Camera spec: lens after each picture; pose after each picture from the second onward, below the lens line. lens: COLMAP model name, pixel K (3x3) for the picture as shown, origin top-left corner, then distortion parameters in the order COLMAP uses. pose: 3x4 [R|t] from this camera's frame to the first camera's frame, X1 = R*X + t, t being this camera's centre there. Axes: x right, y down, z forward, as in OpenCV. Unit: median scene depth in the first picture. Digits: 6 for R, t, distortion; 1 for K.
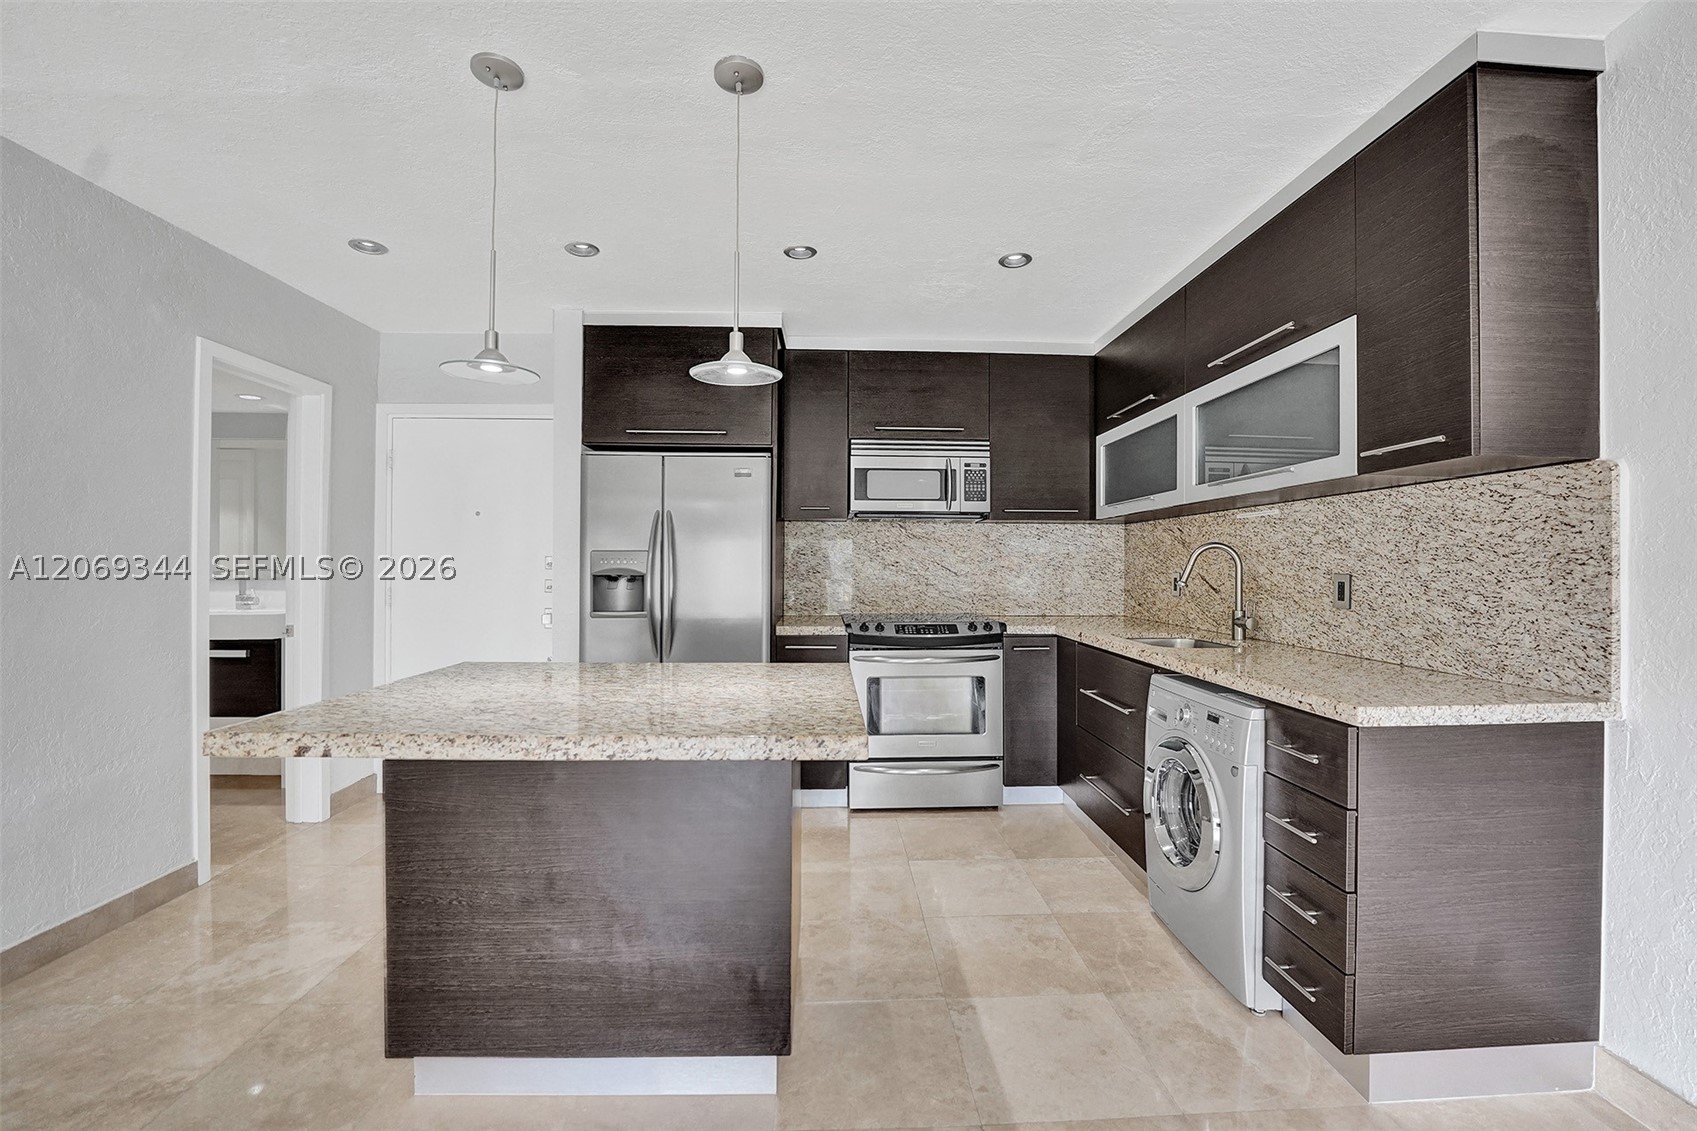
lens RADIAL K [[697.1, 0, 848.5], [0, 697.1, 565.5], [0, 0, 1]] dist [-0.026127, 0.000792]
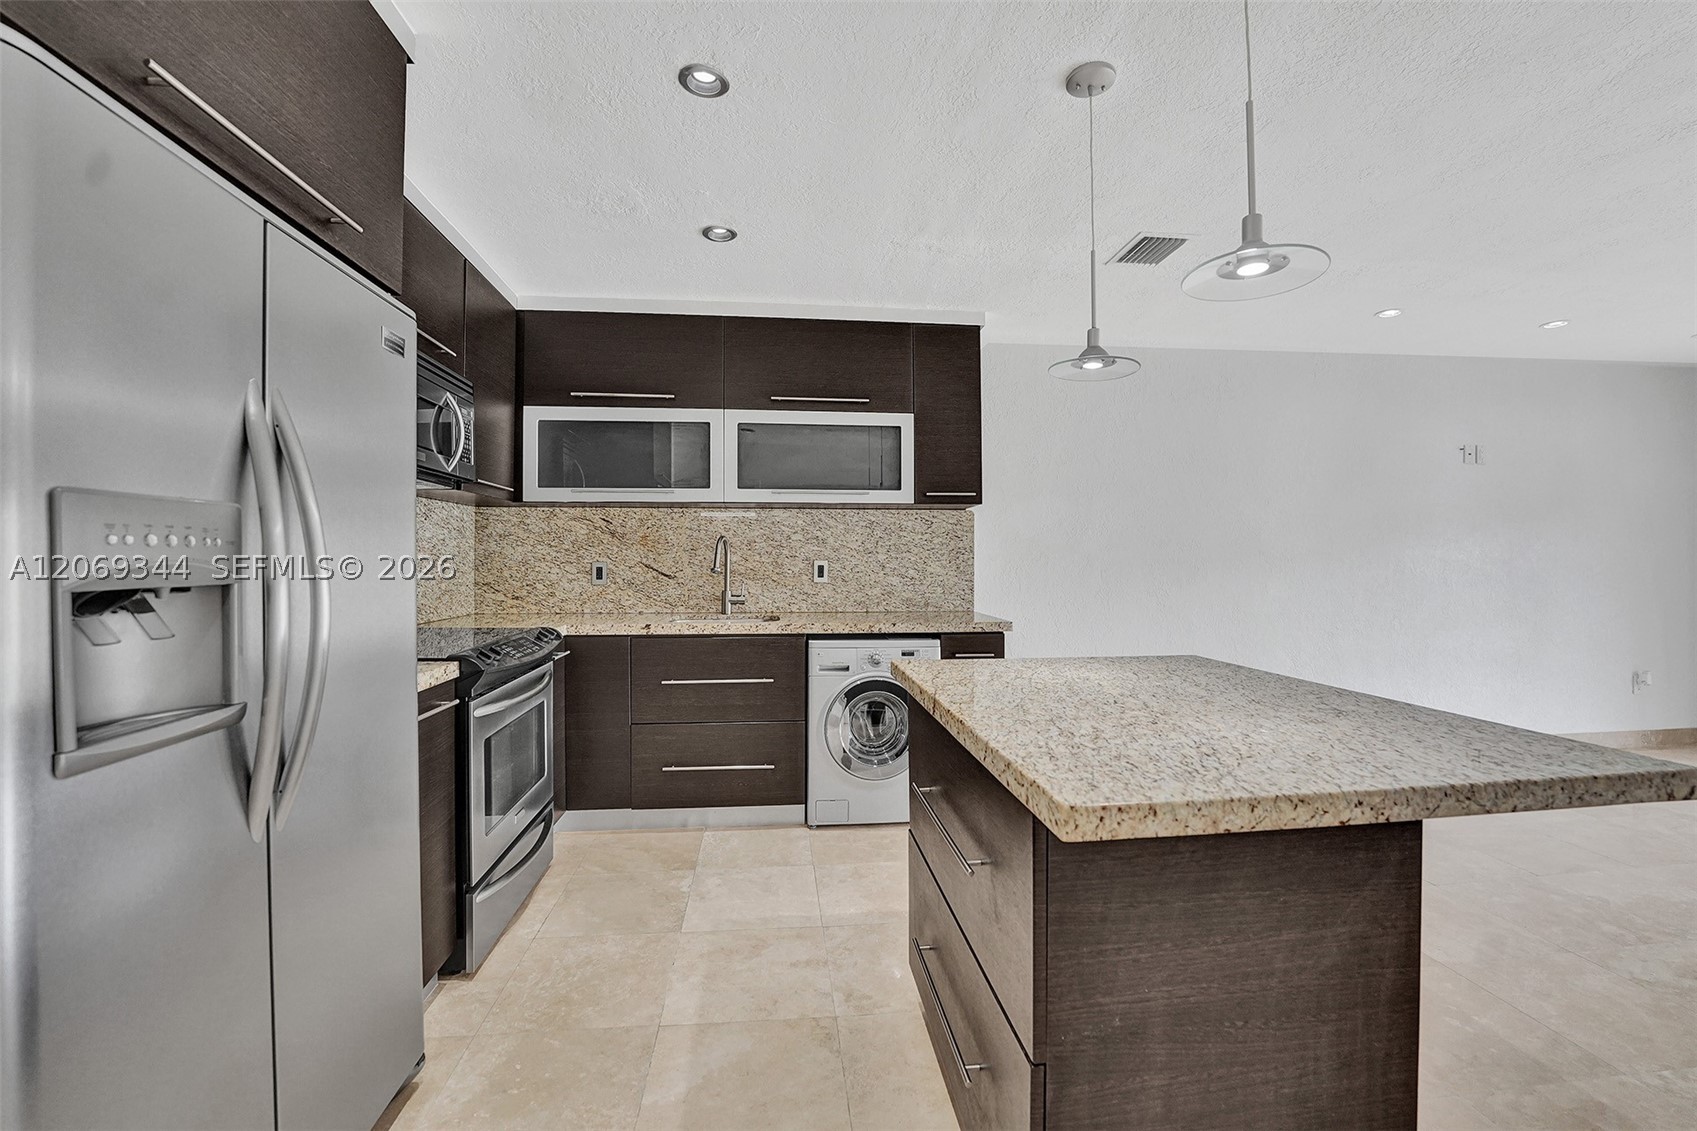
lens RADIAL K [[697.9, 0, 844.9], [0, 697.9, 555.0], [0, 0, 1]] dist [-0.025944, 0.000886]
pose [[-0.068400, 0.000959, 0.997657, -0.780458], [0.000556, 0.999999, -0.000924, 0.001979], [-0.997658, 0.000492, -0.068401, 0.963038]]
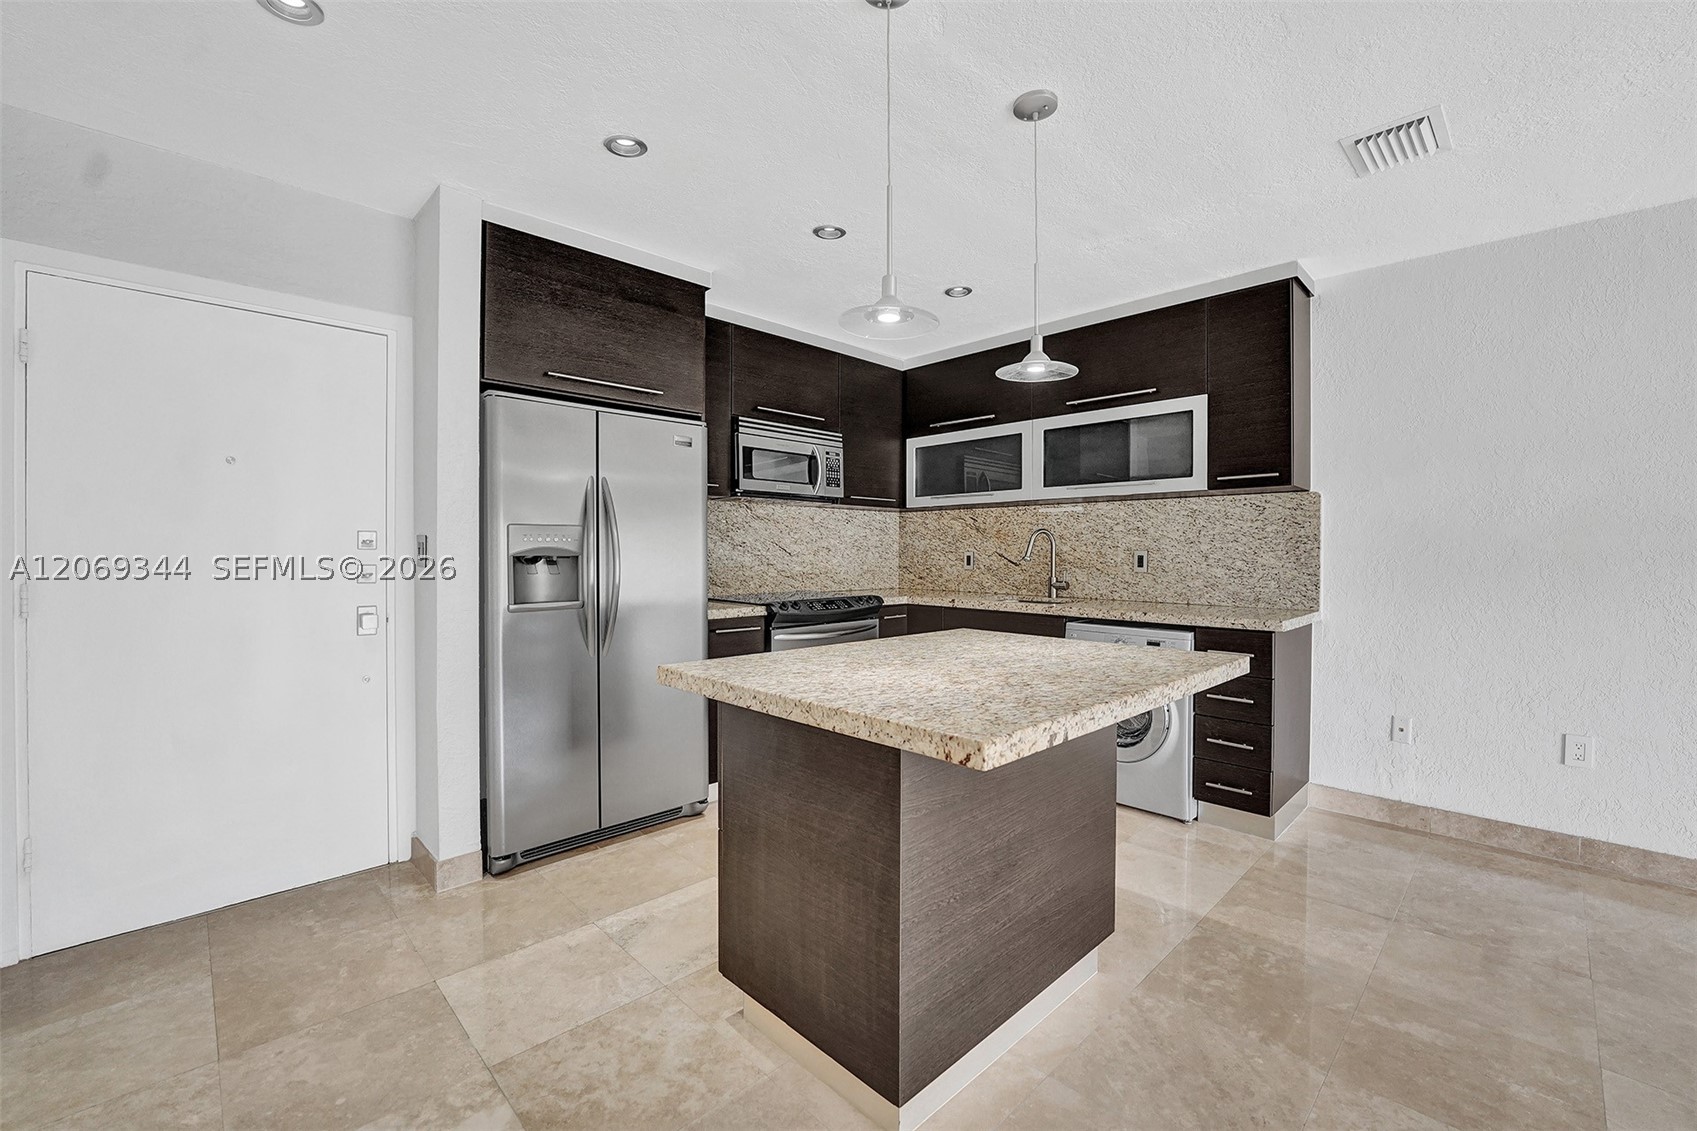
lens RADIAL K [[699.1, 0, 855.8], [0, 699.1, 559.3], [0, 0, 1]] dist [-0.023268, 0.001005]
pose [[0.739341, -0.009935, 0.673258, -0.767292], [0.001488, 0.999913, 0.013120, 0.010046], [-0.673329, -0.008698, 0.739291, 0.237952]]
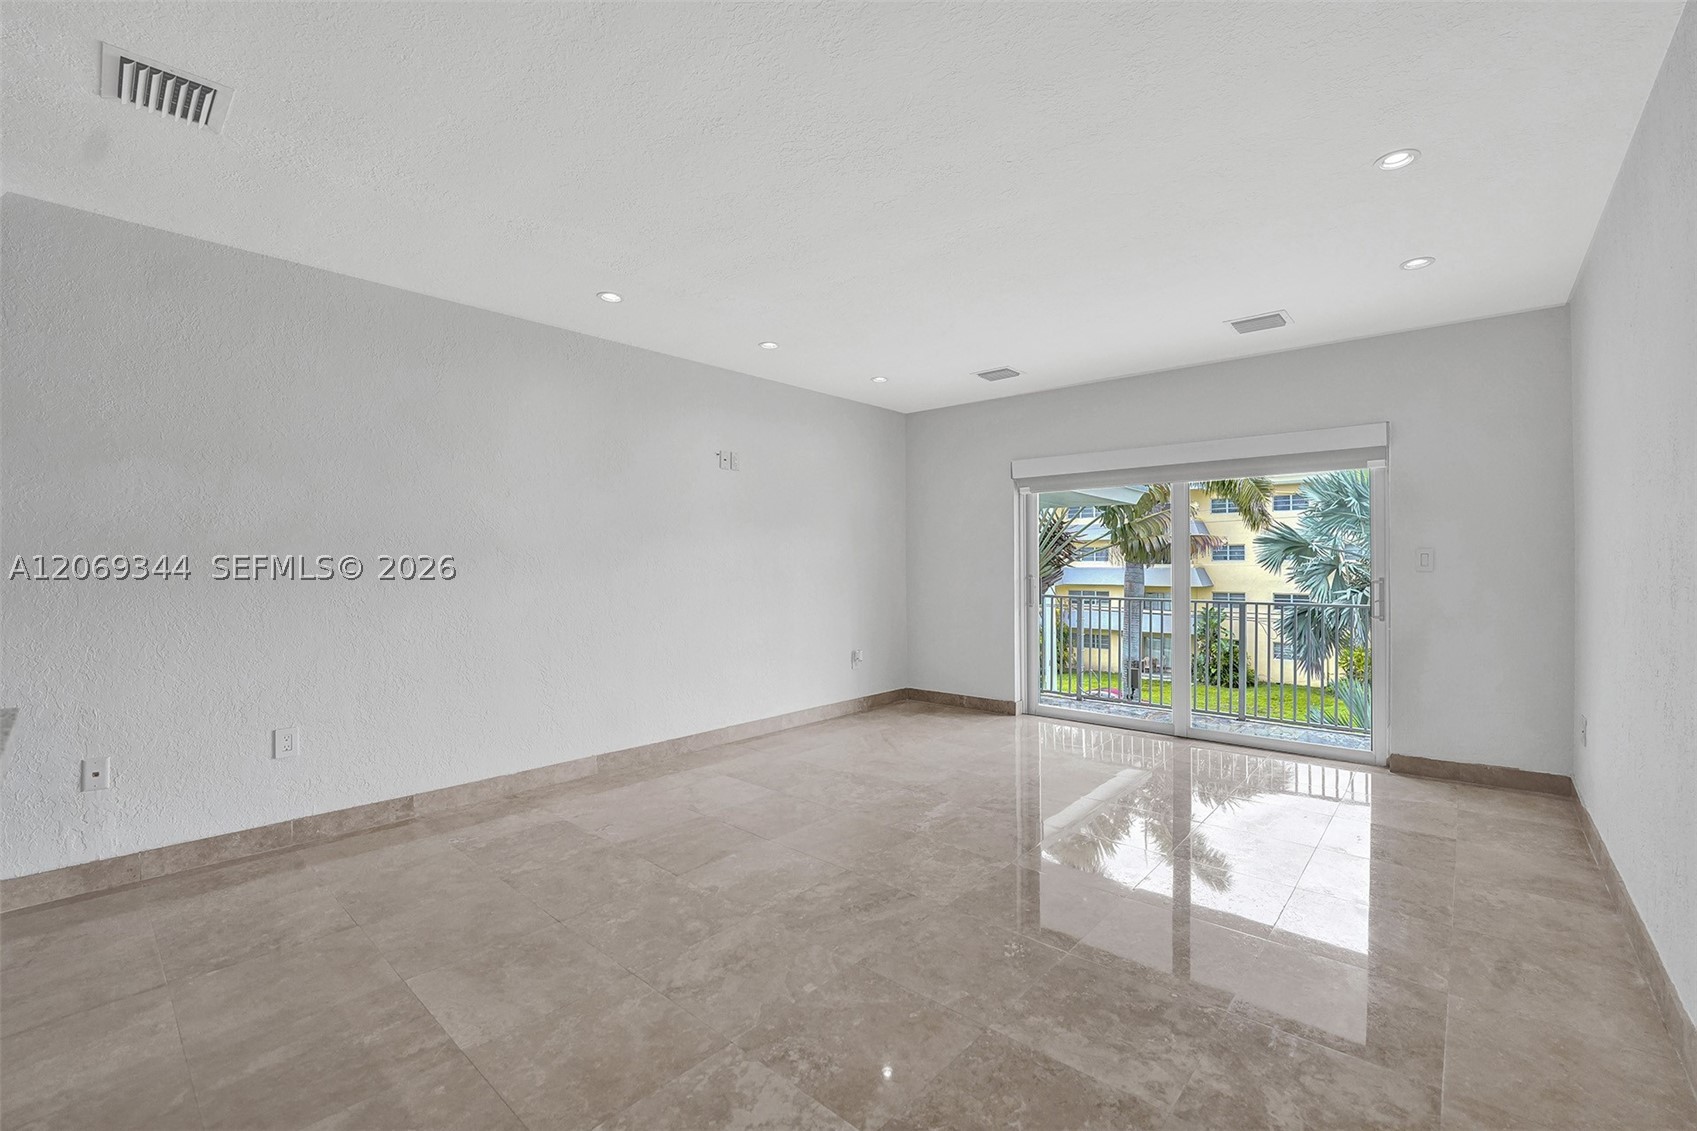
lens RADIAL K [[715.7, 0, 883.4], [0, 715.7, 561.0], [0, 0, 1]] dist [-0.023759, 0.000536]
pose [[-0.738982, 0.000248, 0.673725, -0.776496], [0.001378, 0.999998, 0.001144, 0.015310], [-0.673723, 0.001774, -0.738981, 0.440878]]
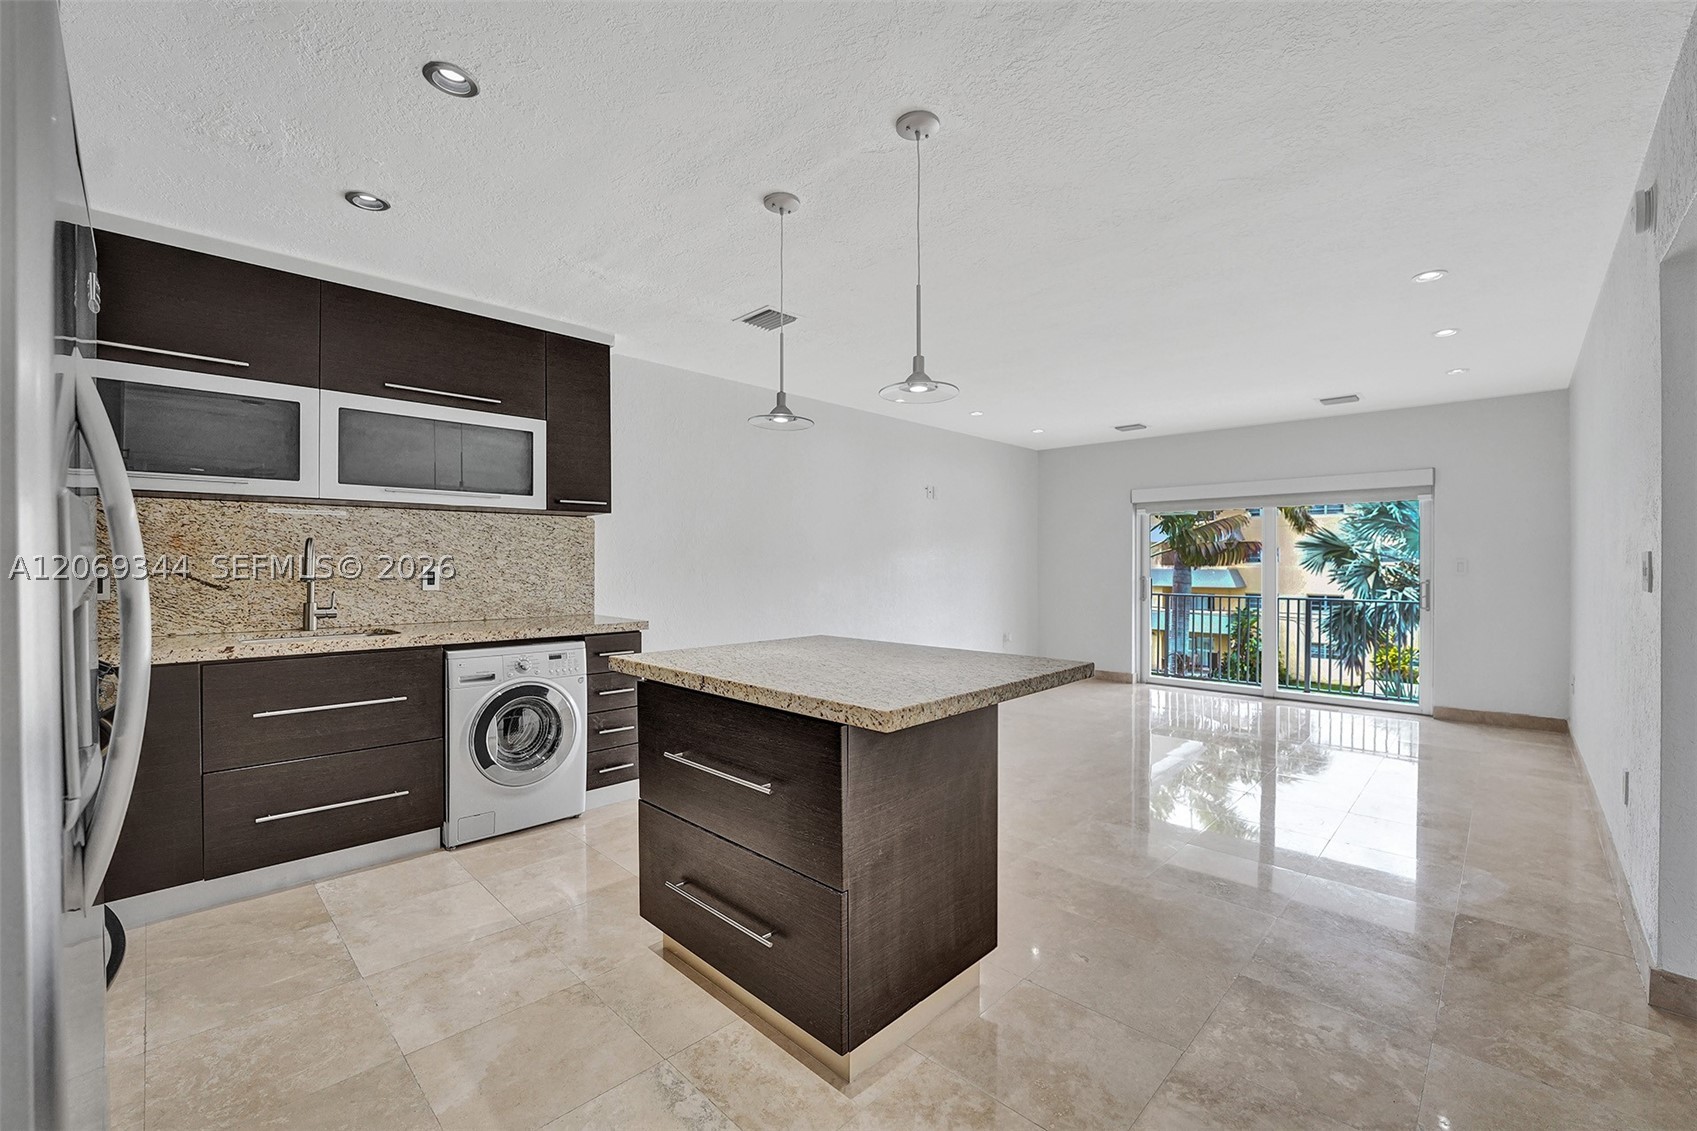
lens RADIAL K [[698.9, 0, 854.8], [0, 698.9, 562.8], [0, 0, 1]] dist [-0.026000, -0.000128]
pose [[-0.688882, -0.004009, 0.724863, -0.846700], [-0.001494, 0.999990, 0.004110, -0.001586], [-0.724872, 0.001748, -0.688881, 1.235436]]
